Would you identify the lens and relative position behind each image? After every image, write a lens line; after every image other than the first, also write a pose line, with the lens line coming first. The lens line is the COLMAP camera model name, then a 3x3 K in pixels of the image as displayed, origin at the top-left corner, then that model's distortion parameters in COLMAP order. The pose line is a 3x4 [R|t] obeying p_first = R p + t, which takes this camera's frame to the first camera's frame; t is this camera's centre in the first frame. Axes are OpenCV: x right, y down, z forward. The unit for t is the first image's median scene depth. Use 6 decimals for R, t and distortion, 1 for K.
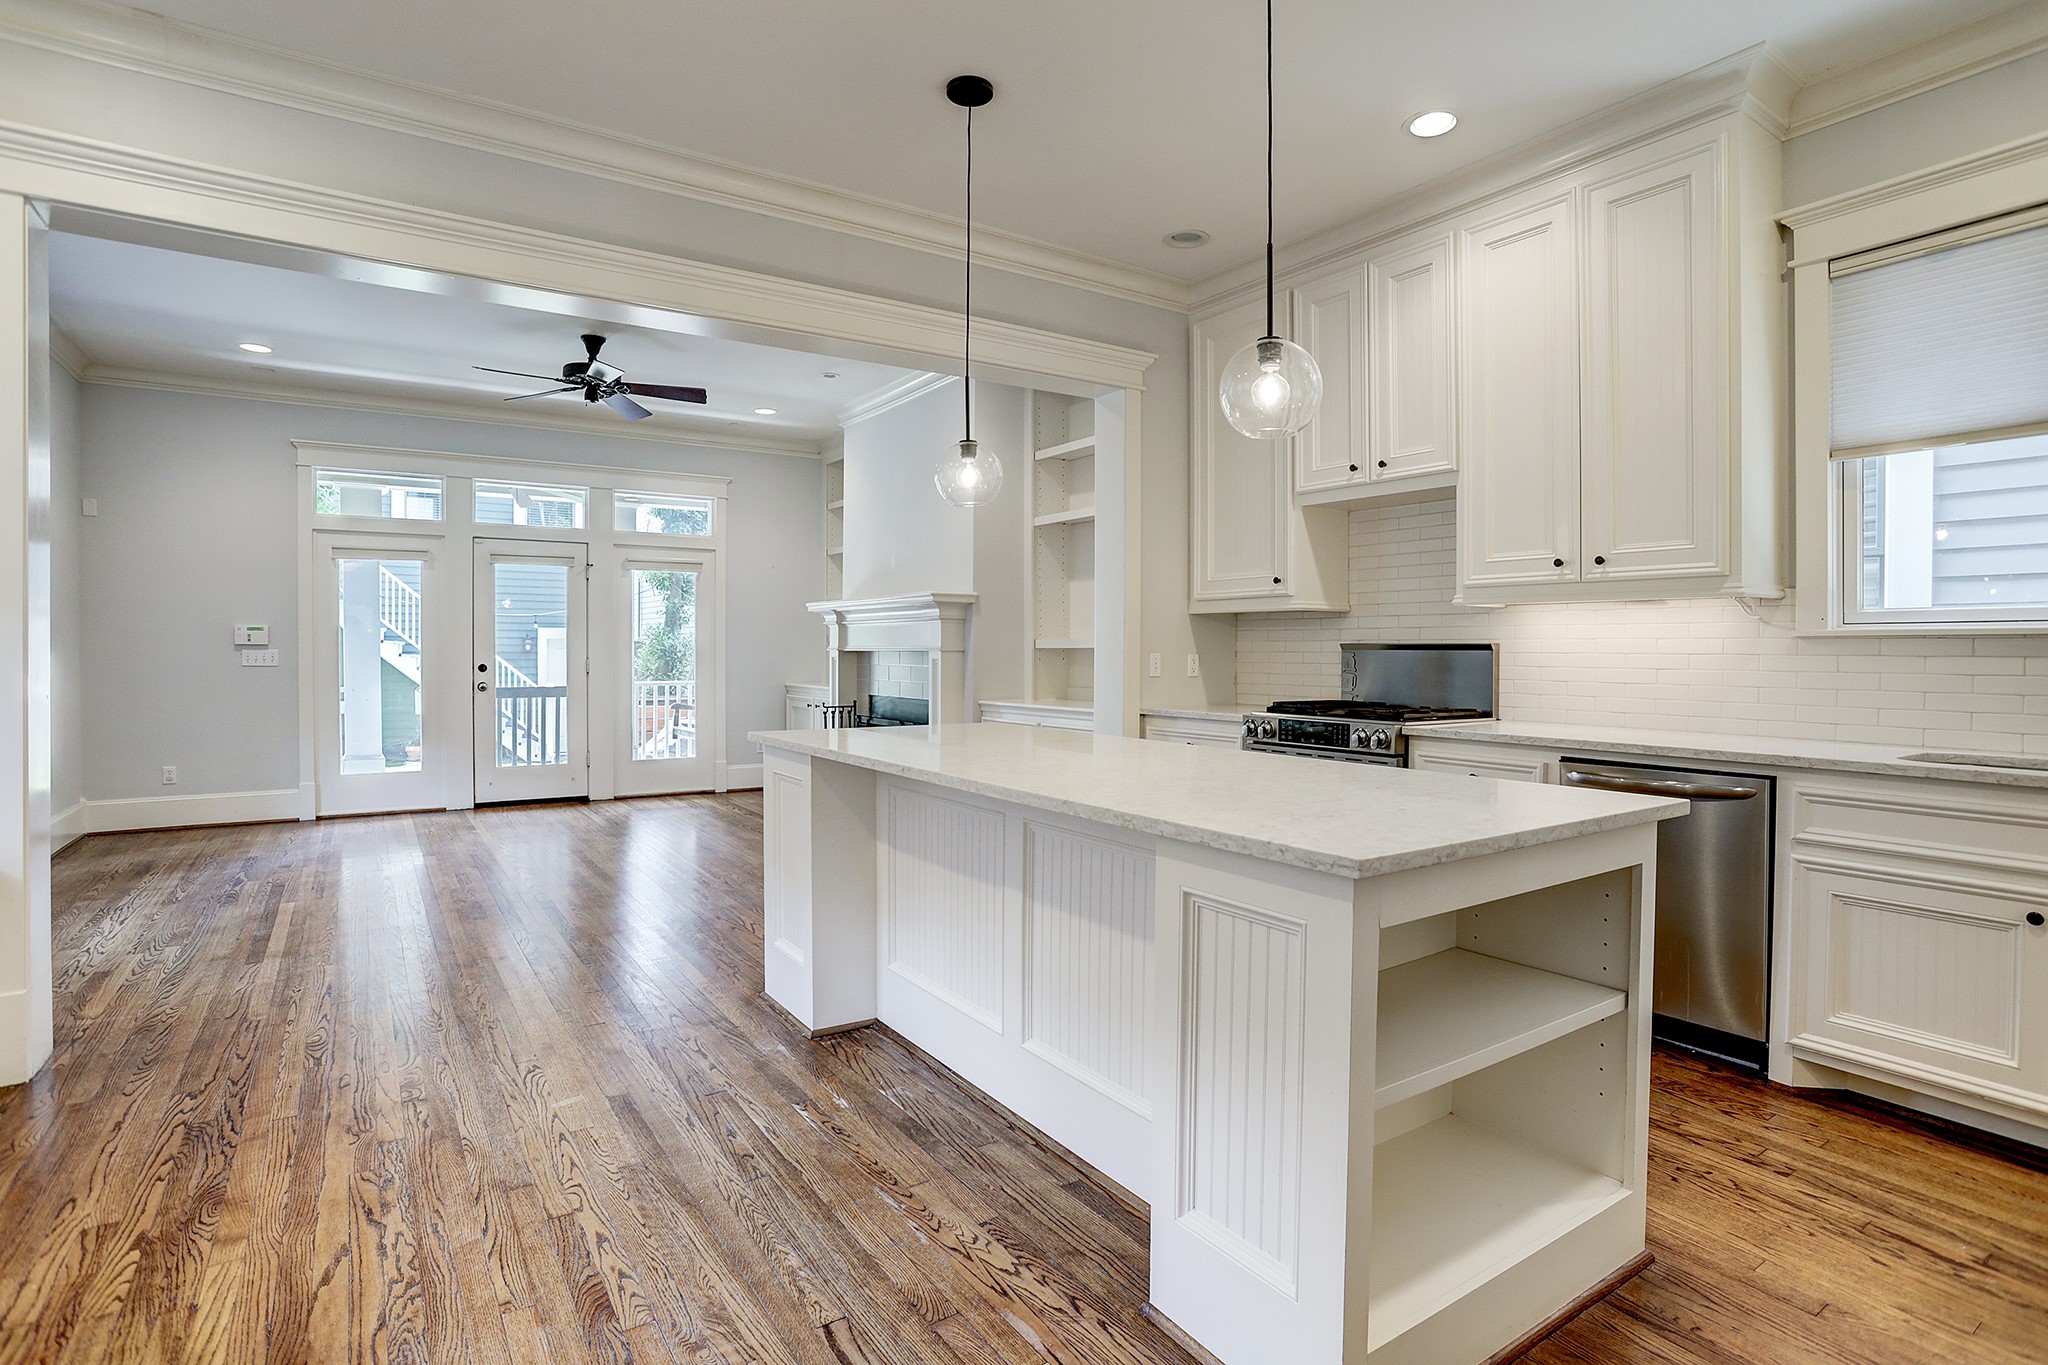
lens RADIAL K [[995.2, 0, 1036.7], [0, 995.2, 659.9], [0, 0, 1]] dist [-0.072595, 0.030256]
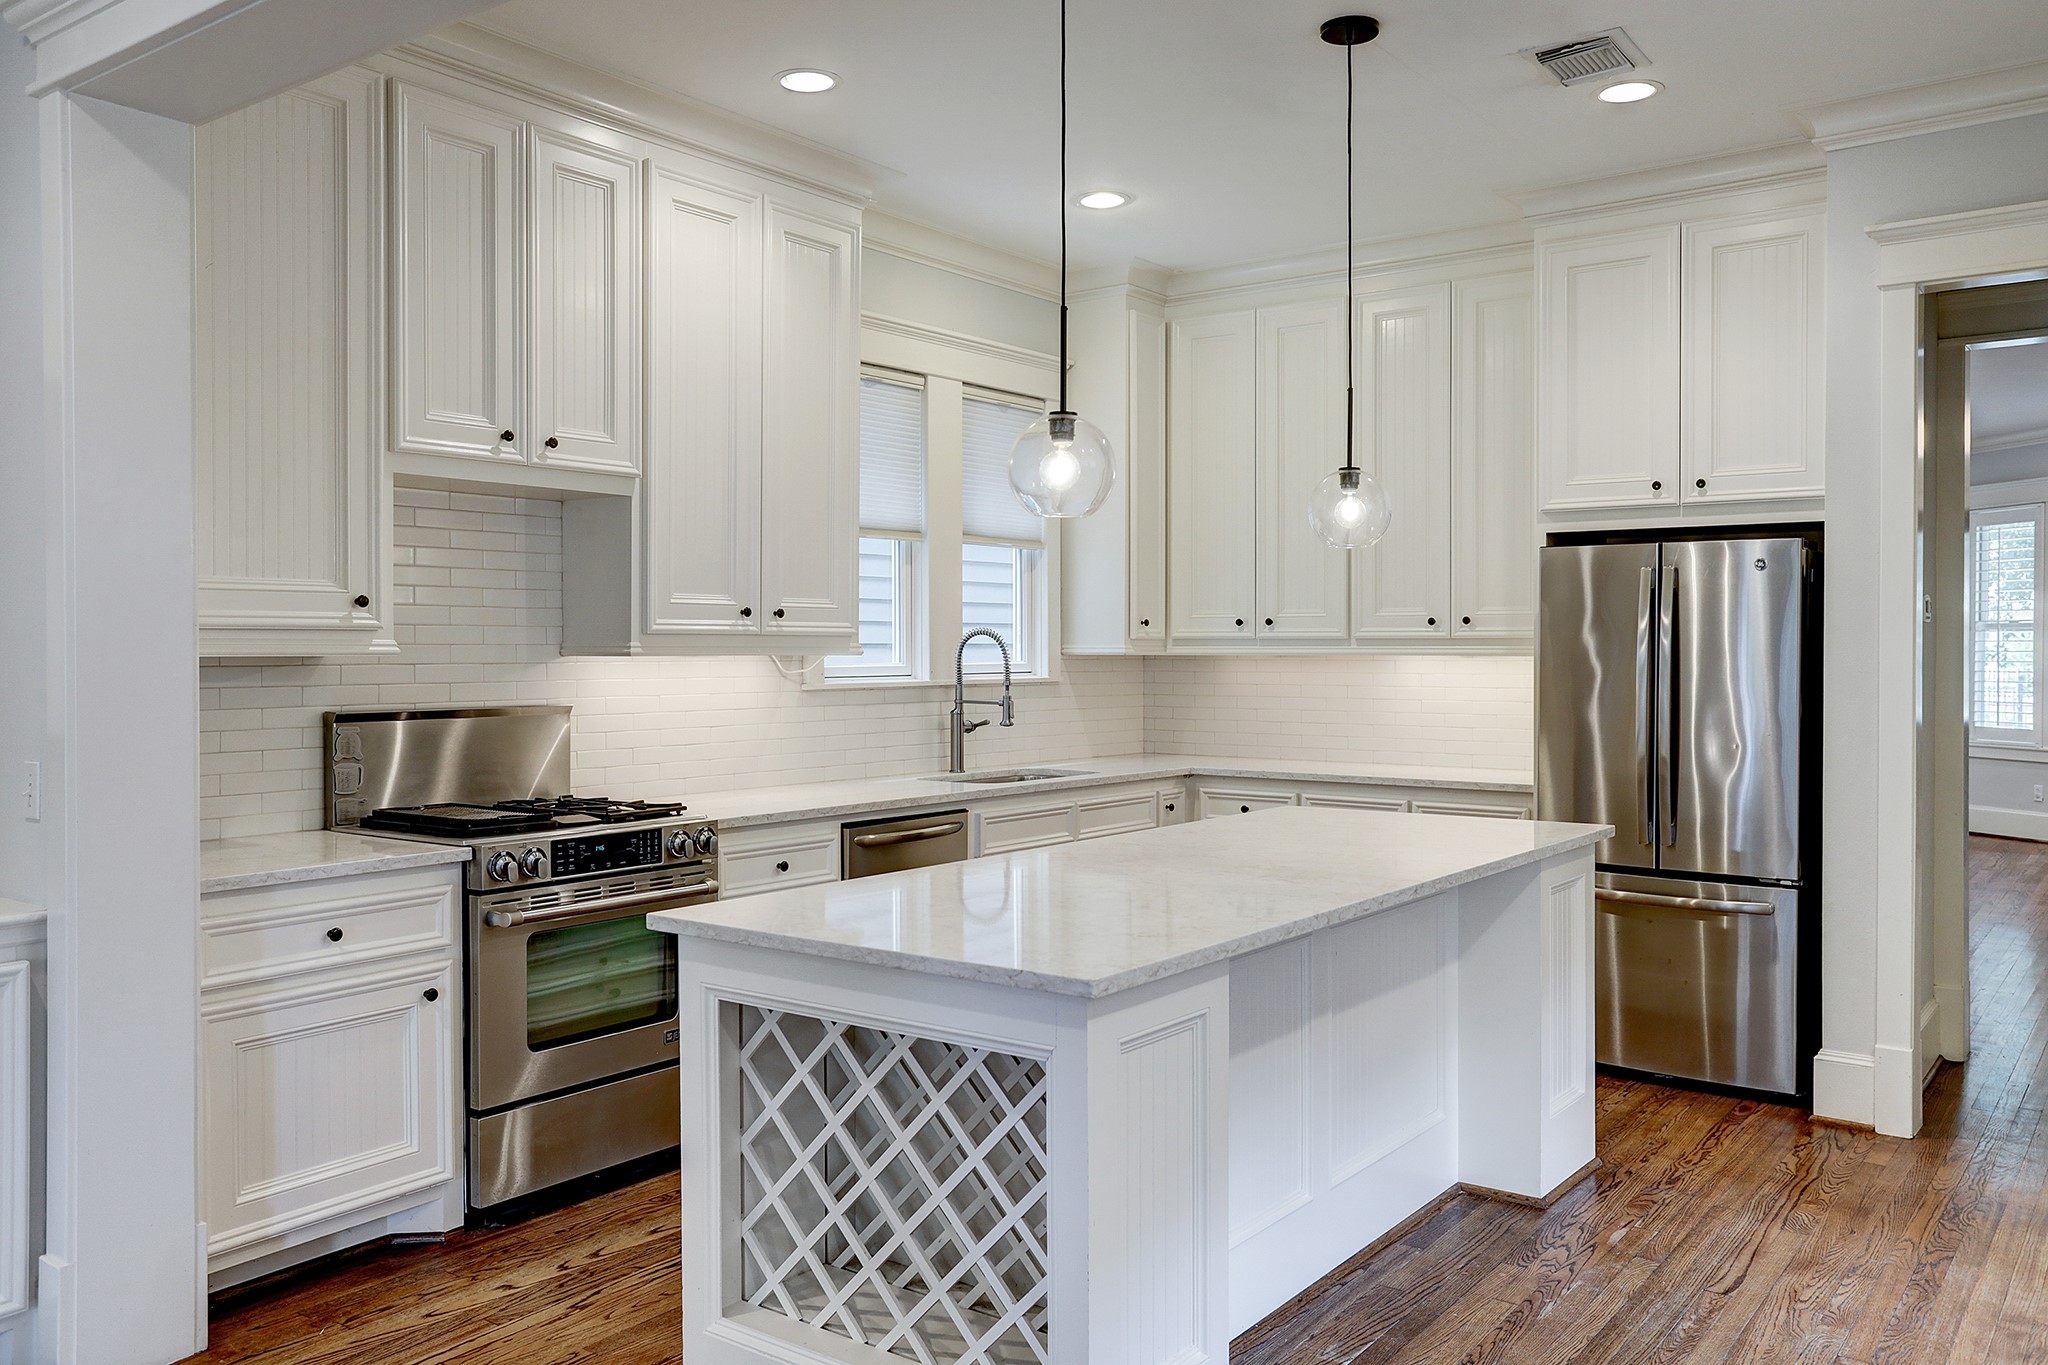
lens RADIAL K [[1607.4, 0, 1009.5], [0, 1607.4, 654.1], [0, 0, 1]] dist [-0.001646, 0.010503]
pose [[-0.310771, -0.006166, 0.950465, -0.617656], [0.010639, 0.999894, 0.009965, -0.049027], [-0.950425, 0.013209, -0.310672, 0.821087]]
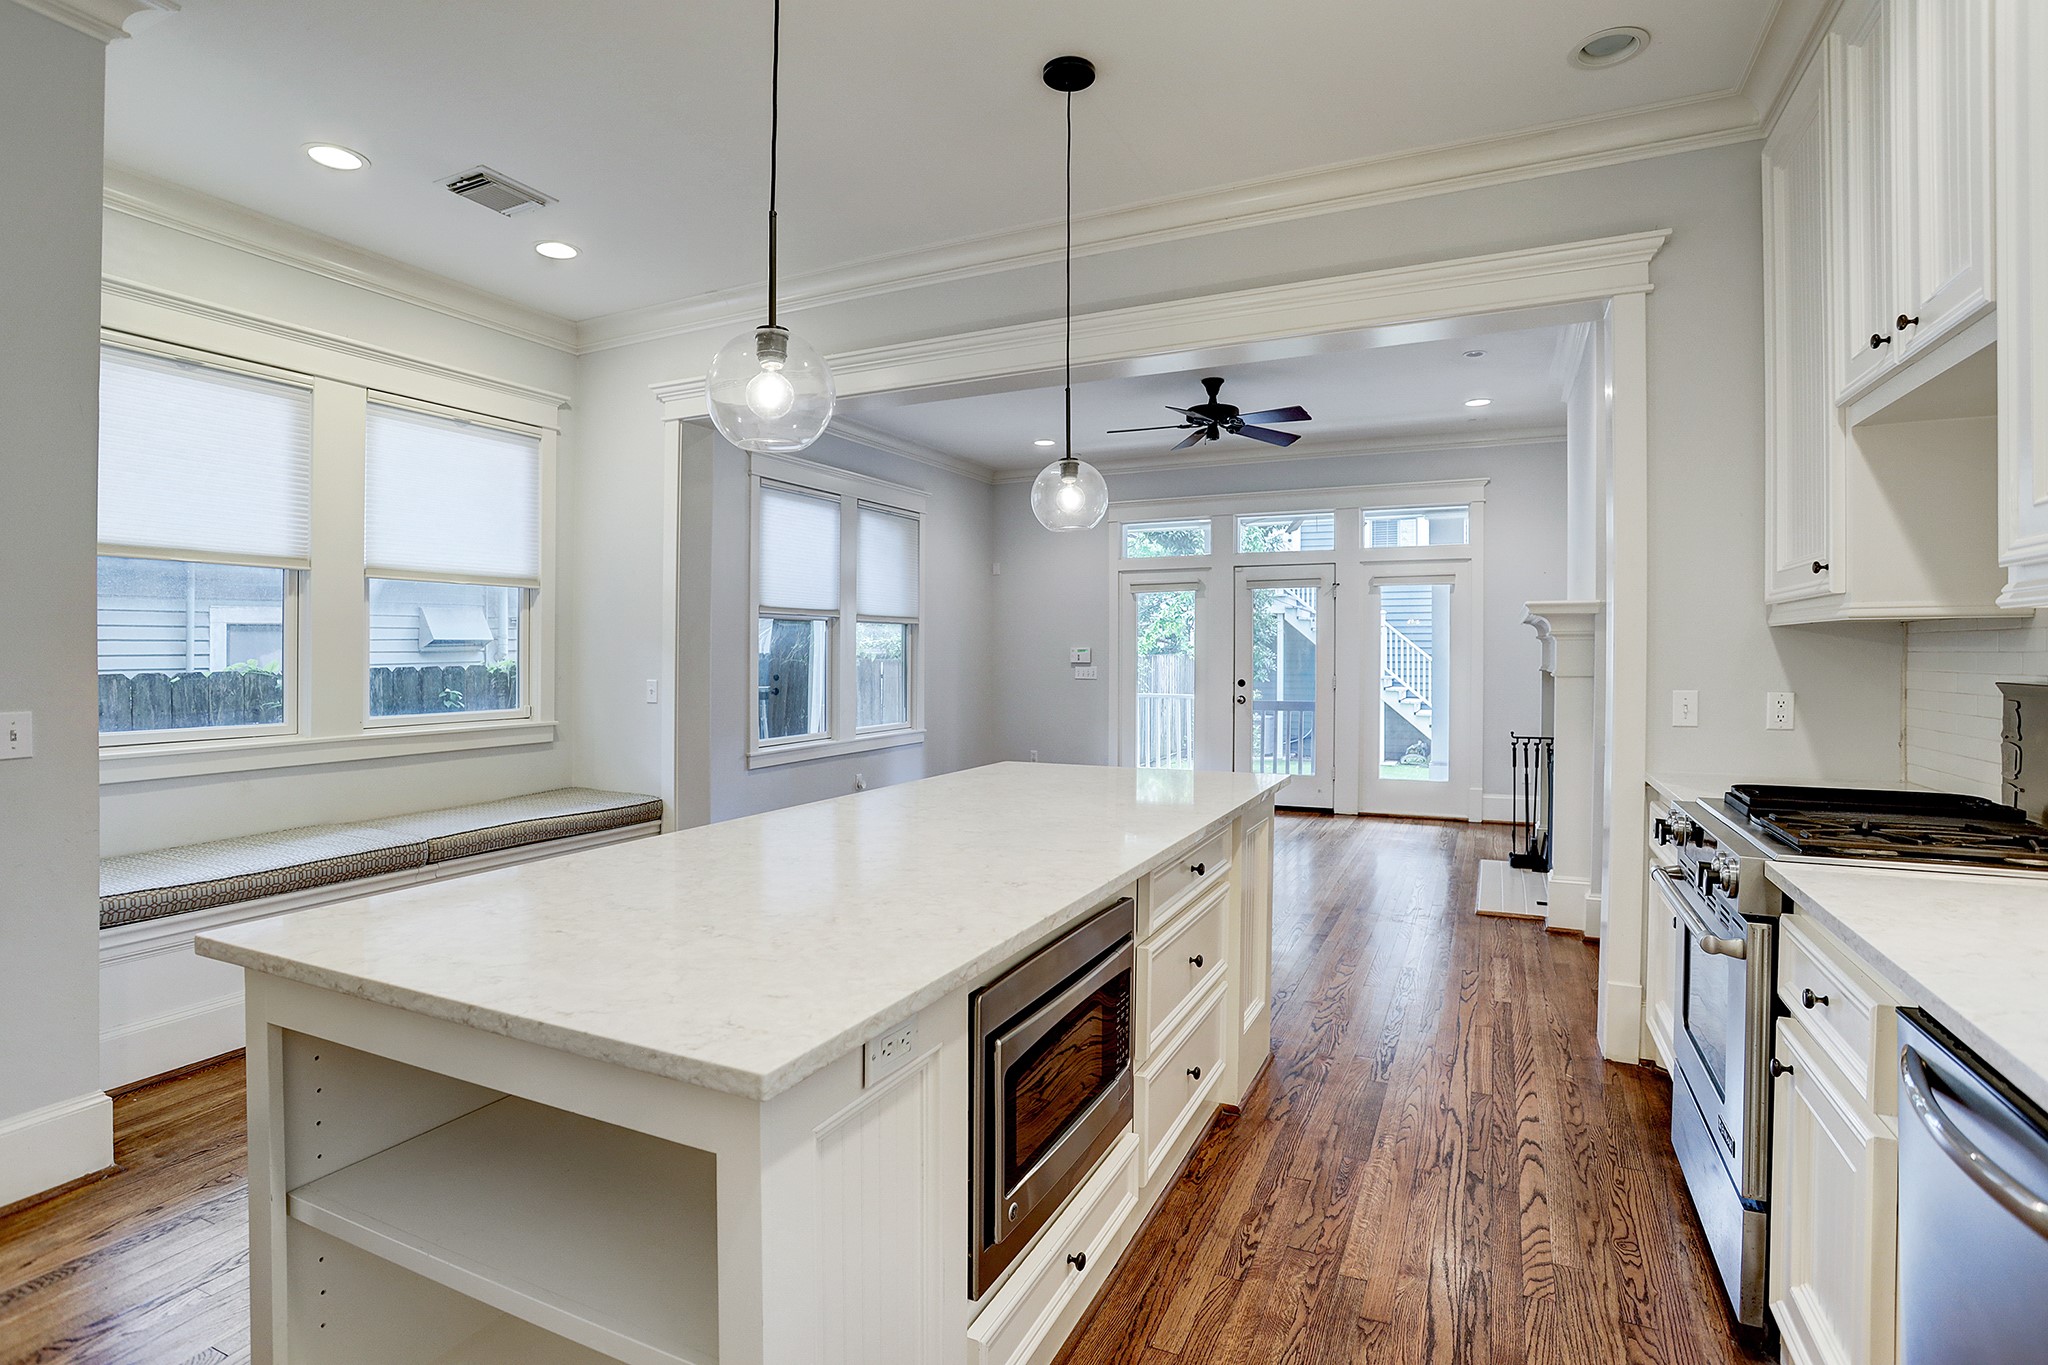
lens RADIAL K [[978.3, 0, 991.3], [0, 978.3, 666.5], [0, 0, 1]] dist [-0.057625, 0.000113]
pose [[0.465297, 0.007502, -0.885123, 0.415348], [-0.005200, 0.999970, 0.005742, -0.022601], [0.885139, 0.001931, 0.465322, 0.322772]]
